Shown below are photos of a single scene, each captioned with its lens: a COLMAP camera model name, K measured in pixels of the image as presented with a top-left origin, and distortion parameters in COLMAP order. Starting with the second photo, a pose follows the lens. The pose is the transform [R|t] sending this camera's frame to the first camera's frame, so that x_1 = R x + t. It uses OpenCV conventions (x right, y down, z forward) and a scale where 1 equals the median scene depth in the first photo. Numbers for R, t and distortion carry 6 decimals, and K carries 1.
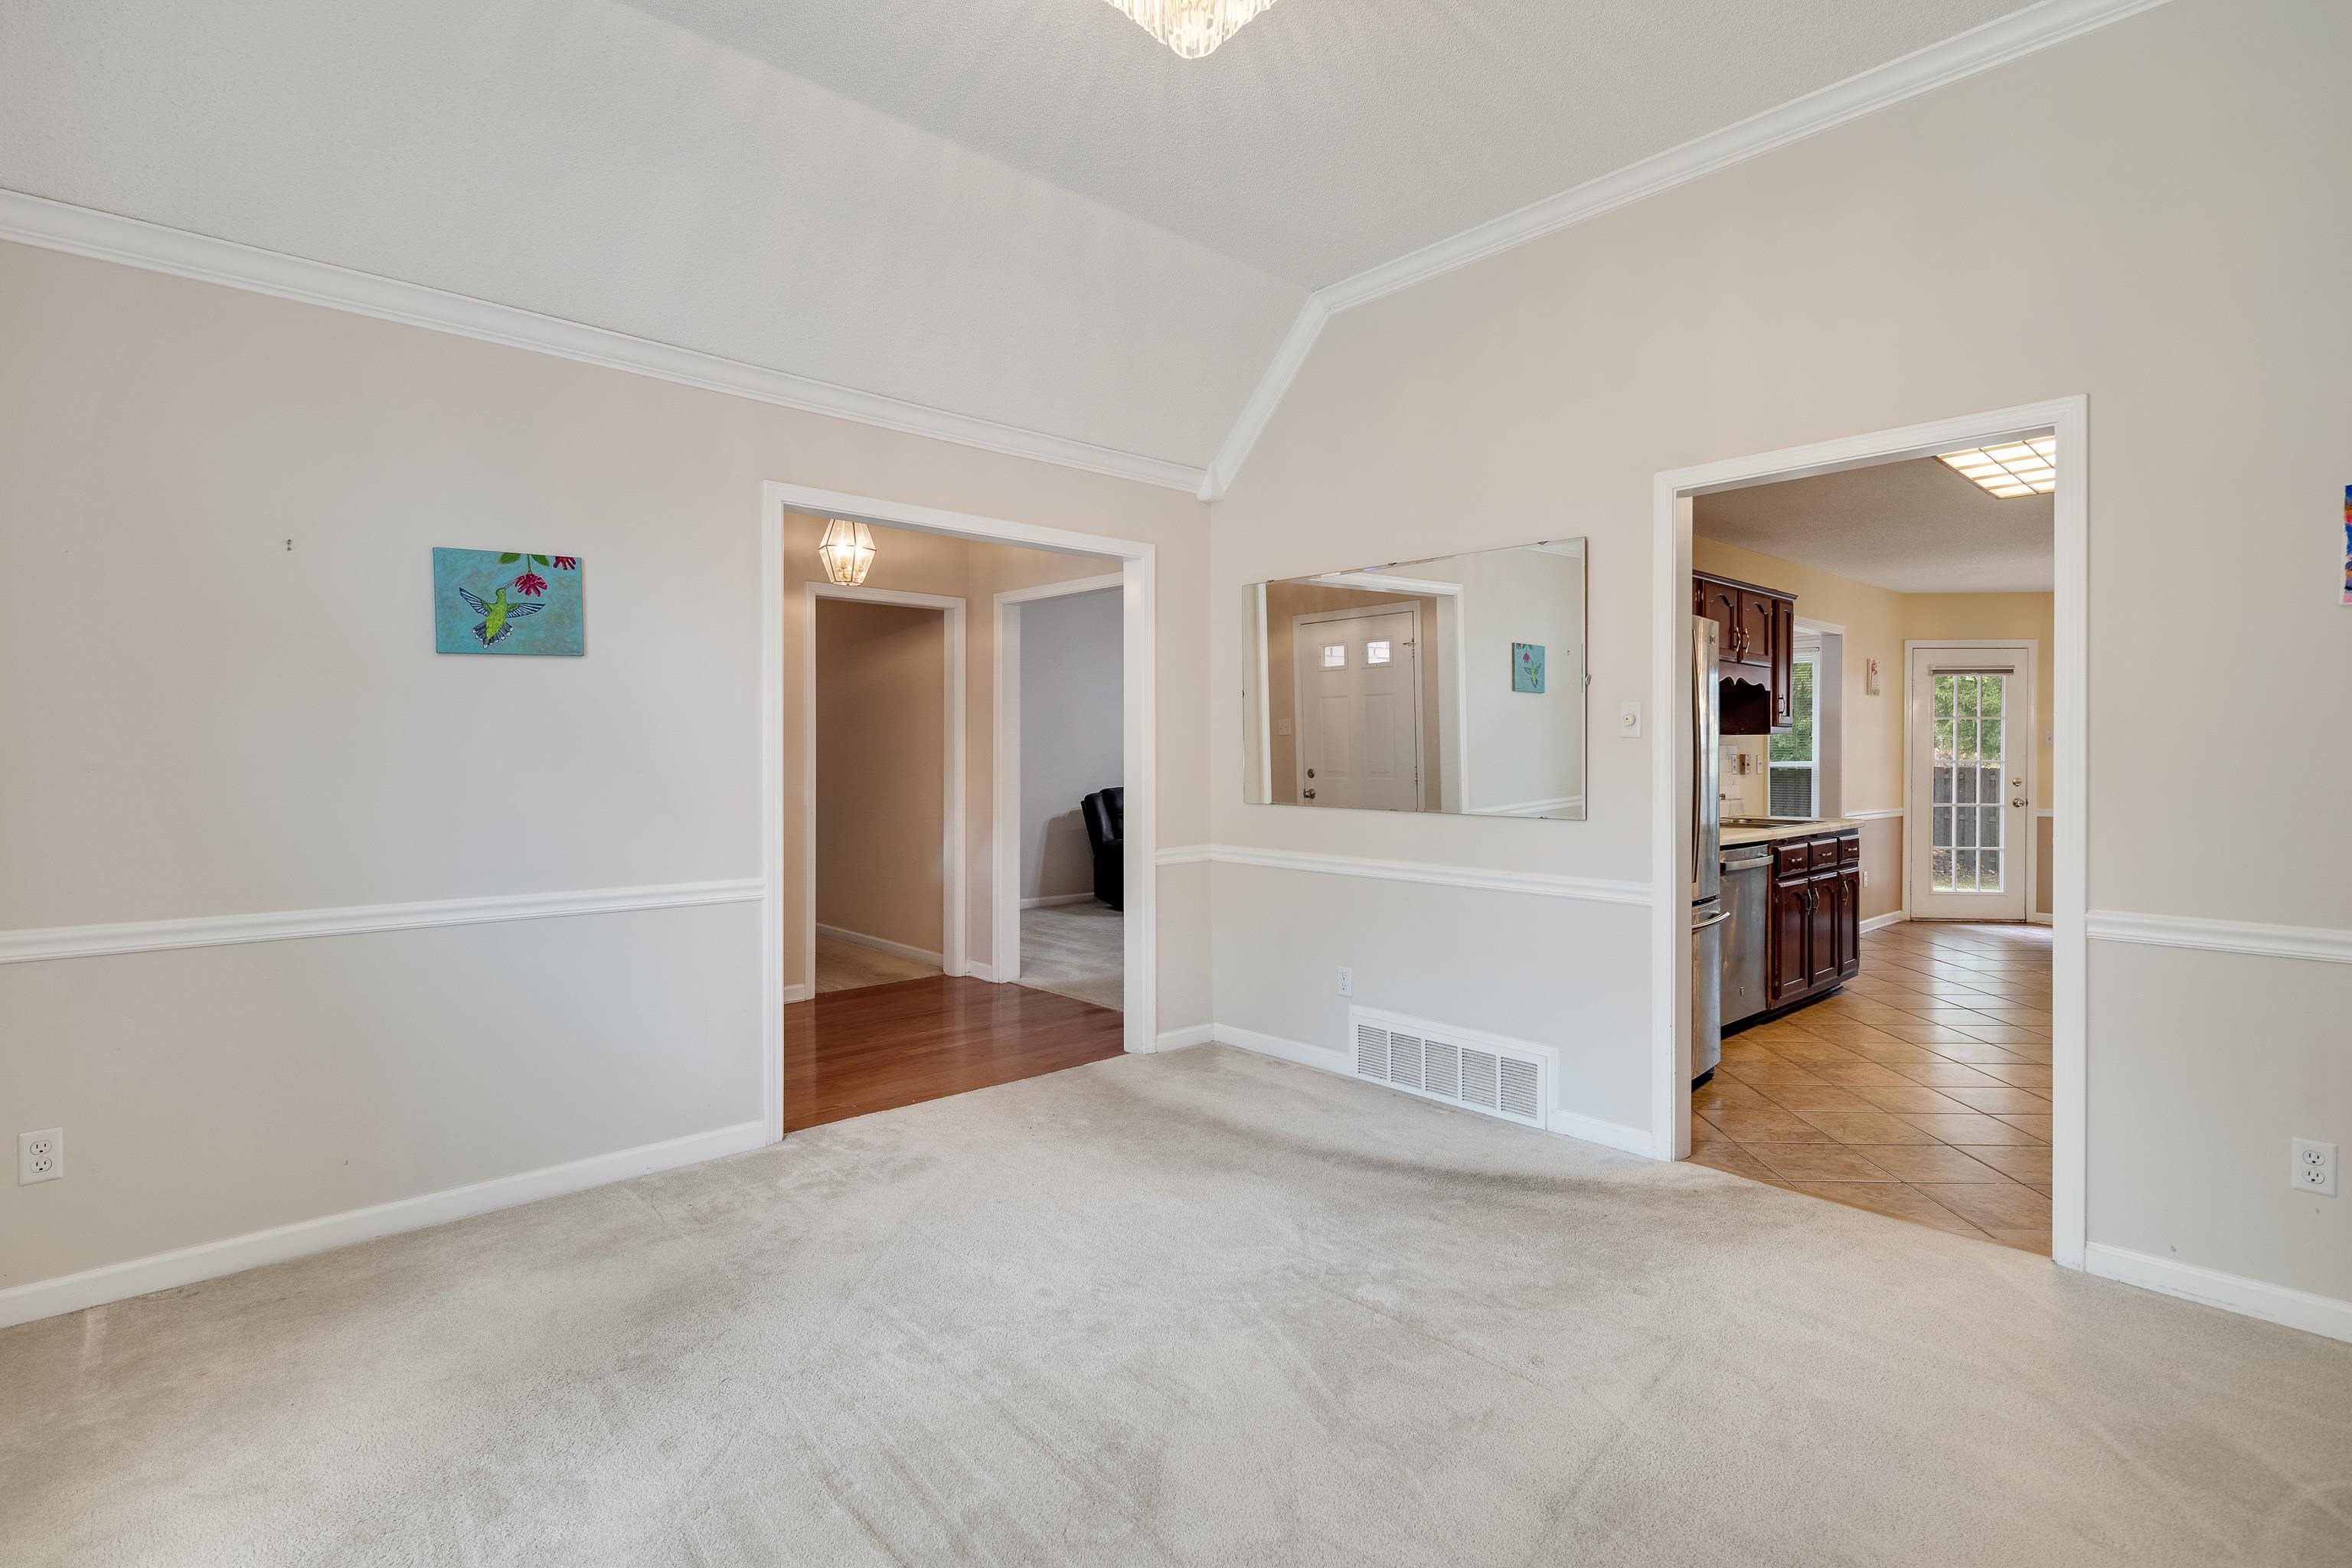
lens RADIAL K [[1145.1, 0, 1161.7], [0, 1145.1, 743.2], [0, 0, 1]] dist [-0.000227, -0.001564]
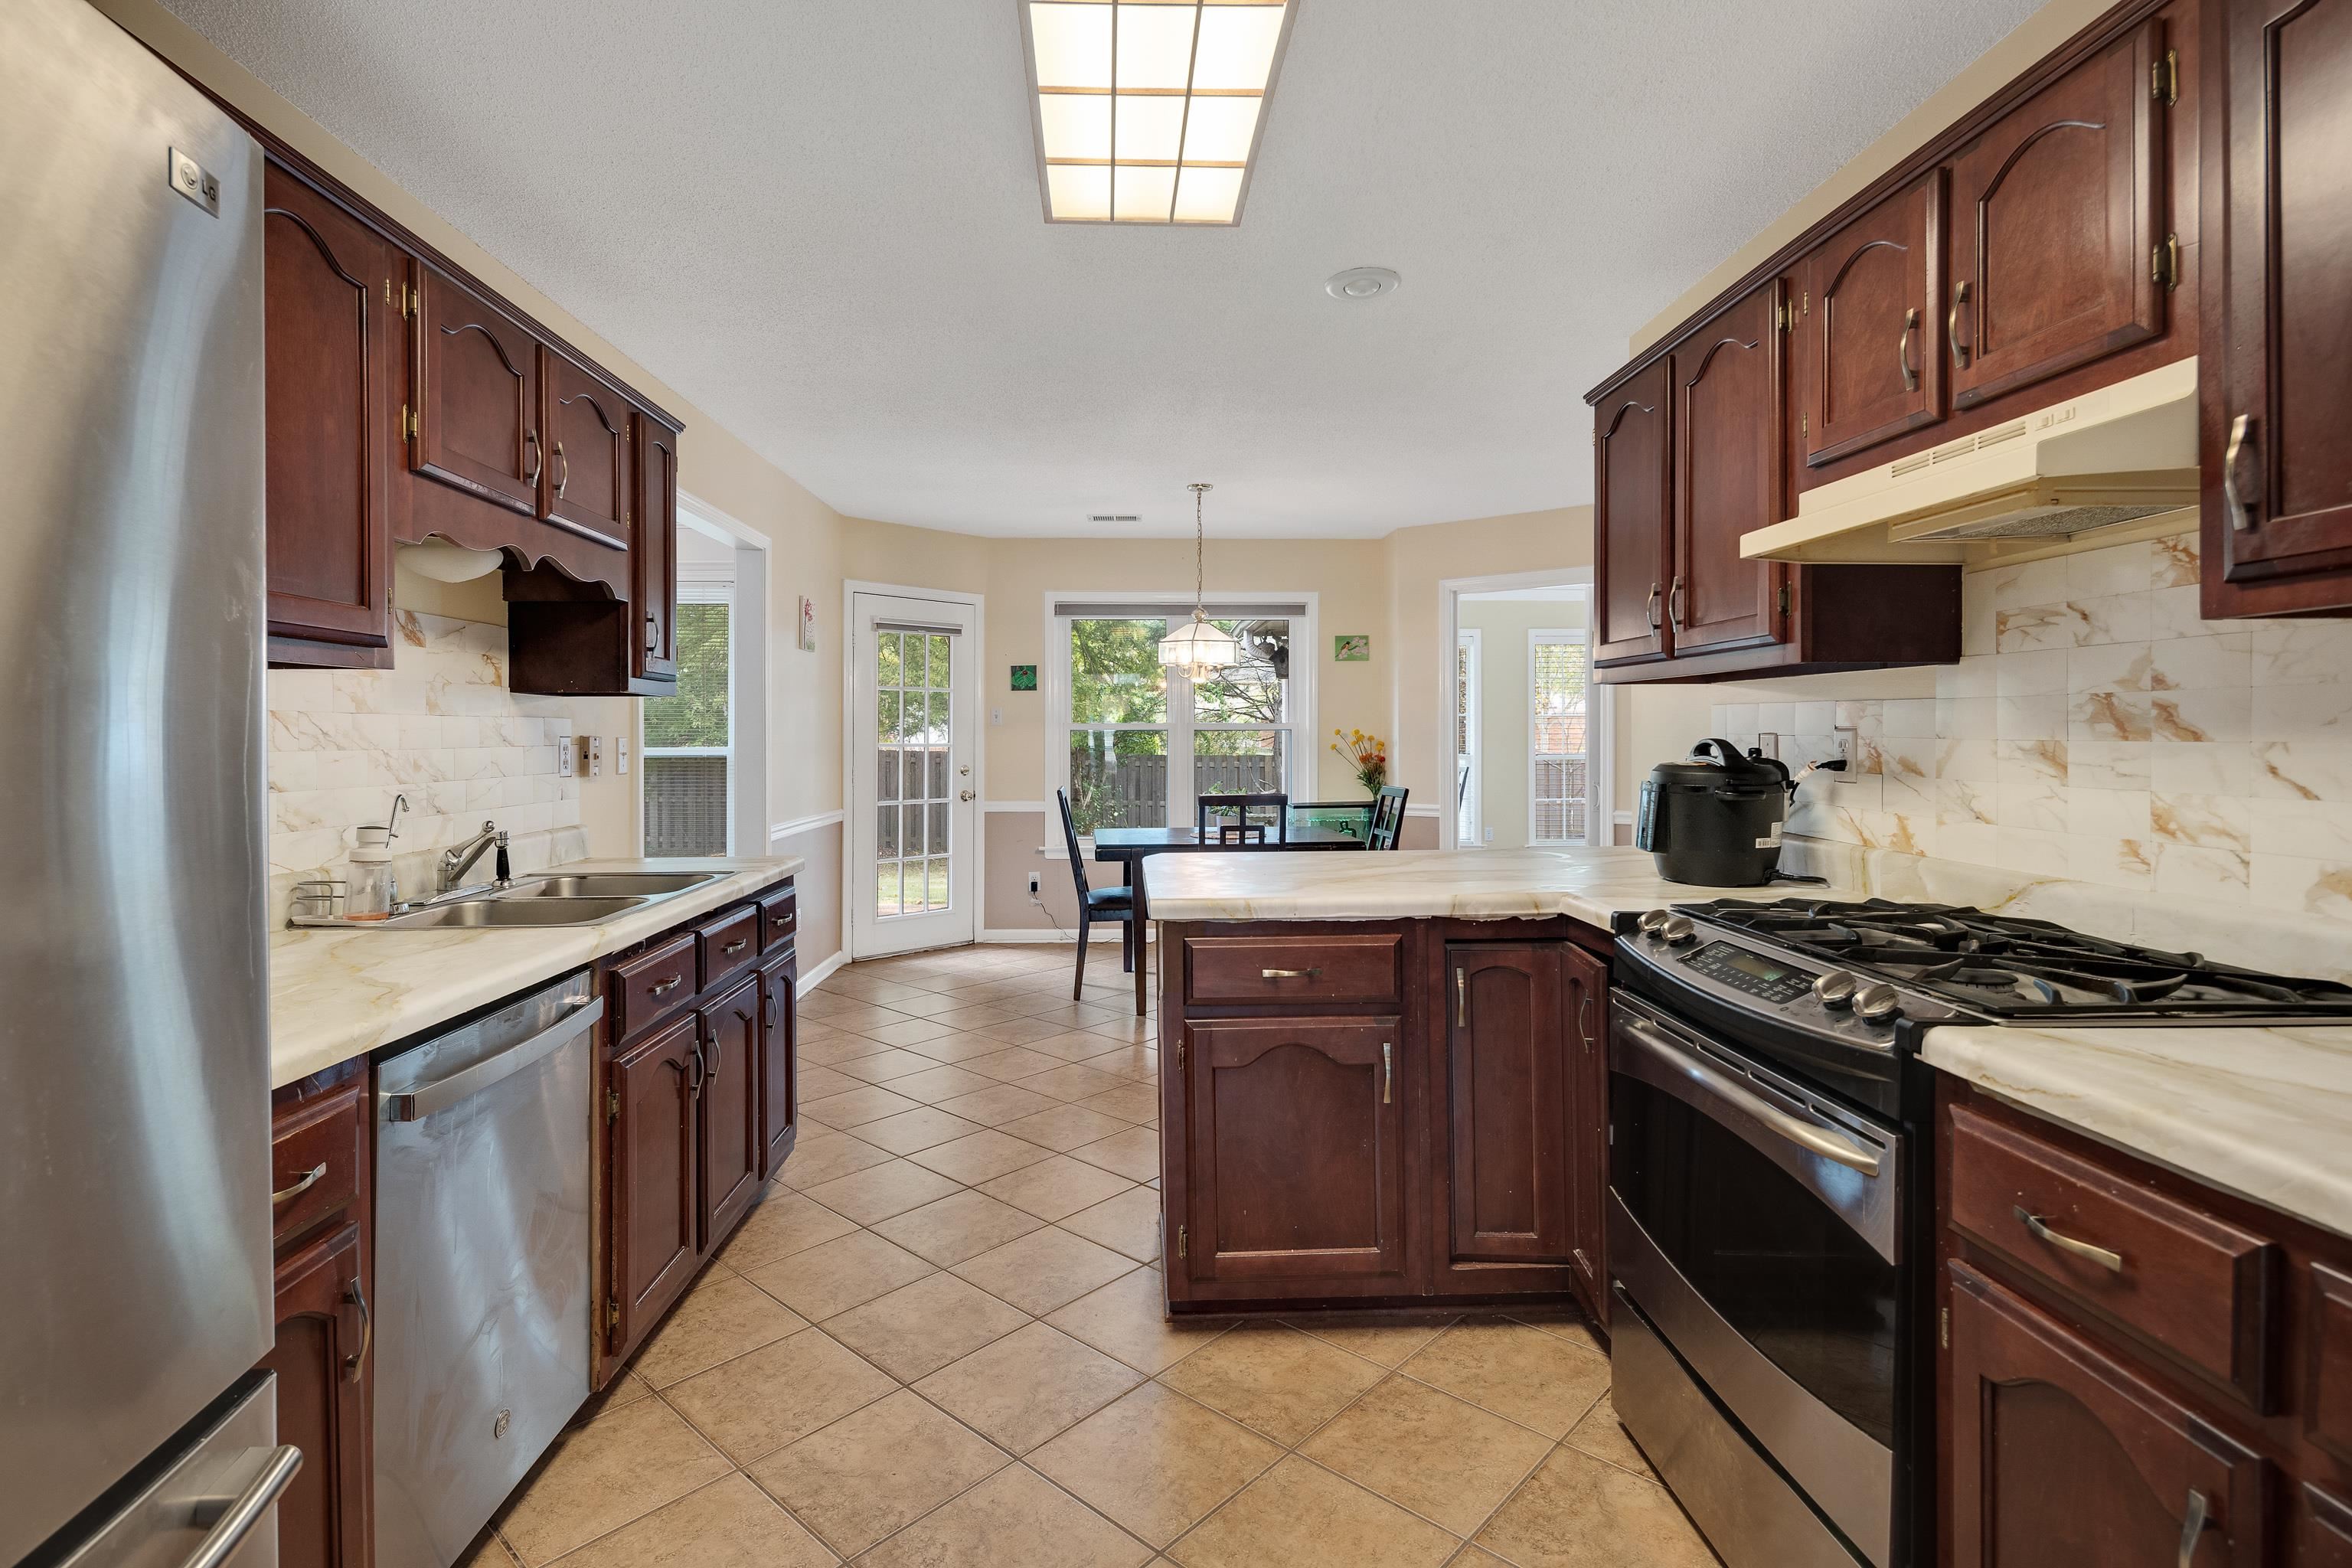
lens RADIAL K [[1145.1, 0, 1161.7], [0, 1145.1, 743.2], [0, 0, 1]] dist [-0.000227, -0.001564]
pose [[0.645591, -0.008207, 0.763640, 0.236791], [-0.002886, 0.999909, 0.013186, 0.004273], [-0.763678, -0.010717, 0.645508, 0.398491]]
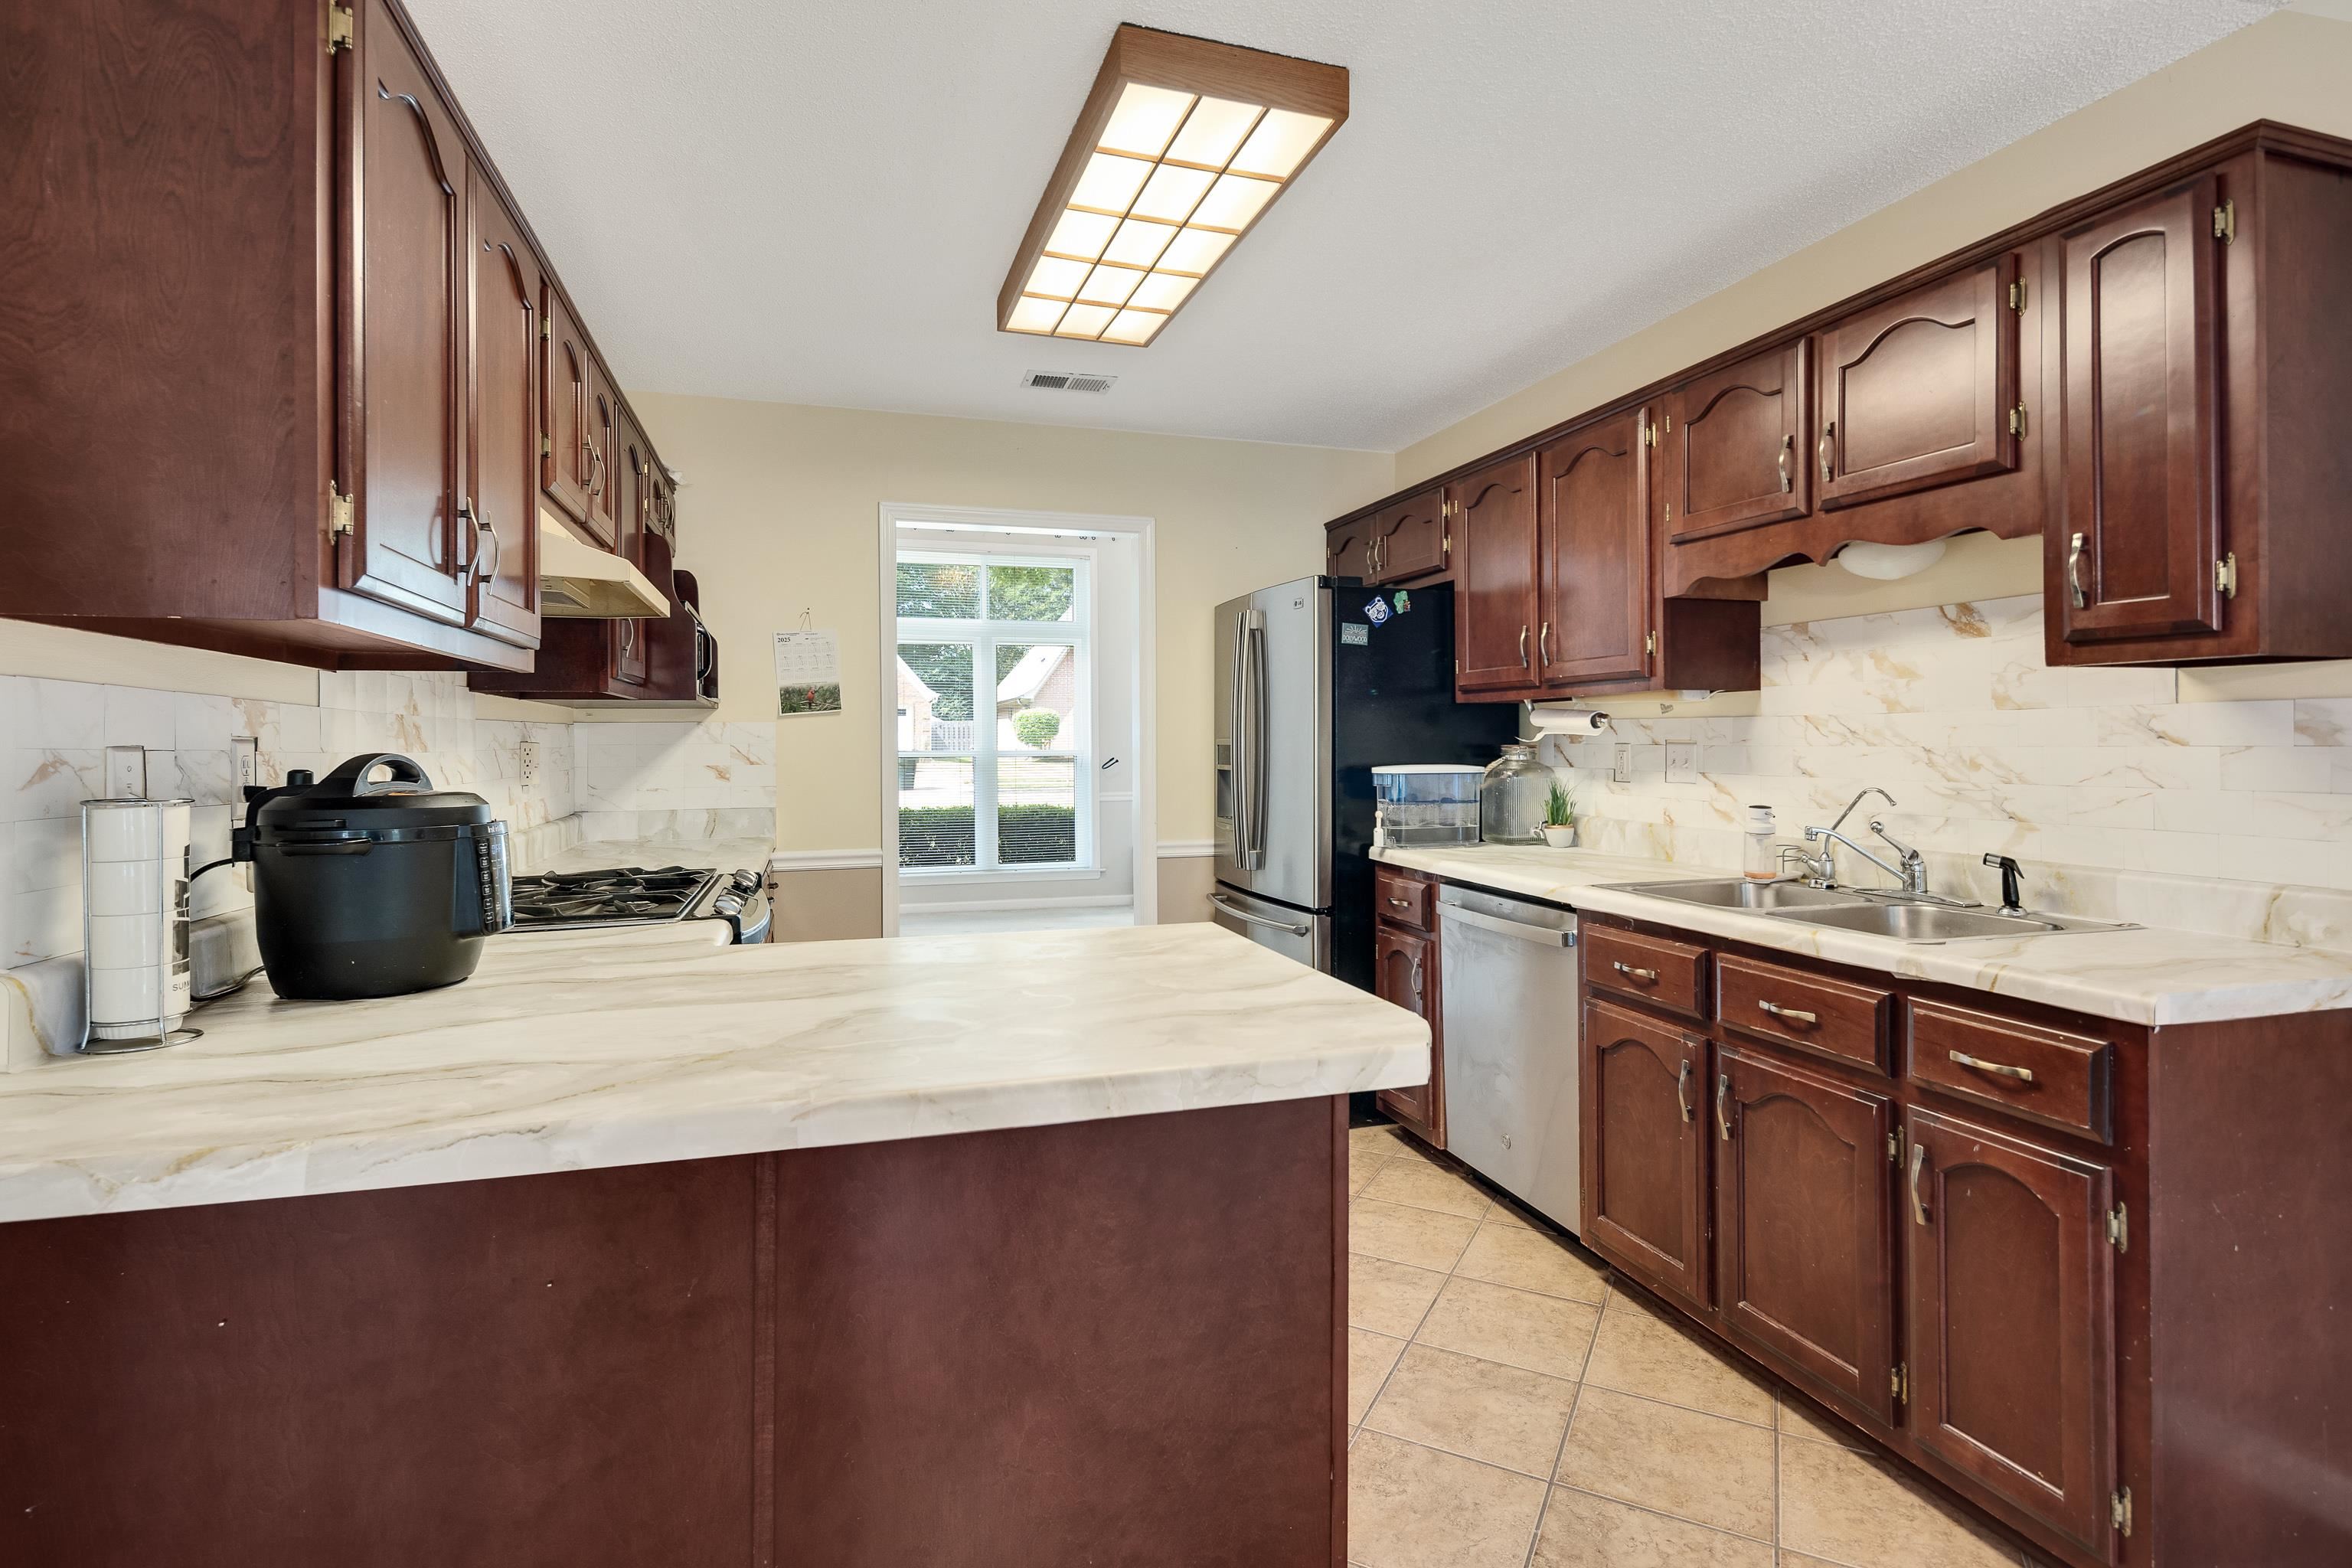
lens RADIAL K [[1145.1, 0, 1161.7], [0, 1145.1, 743.2], [0, 0, 1]] dist [-0.000227, -0.001564]
pose [[-0.432619, 0.001104, -0.901576, 0.701626], [0.011145, 0.999929, -0.004123, 0.008569], [0.901508, -0.011832, -0.432600, 0.694324]]
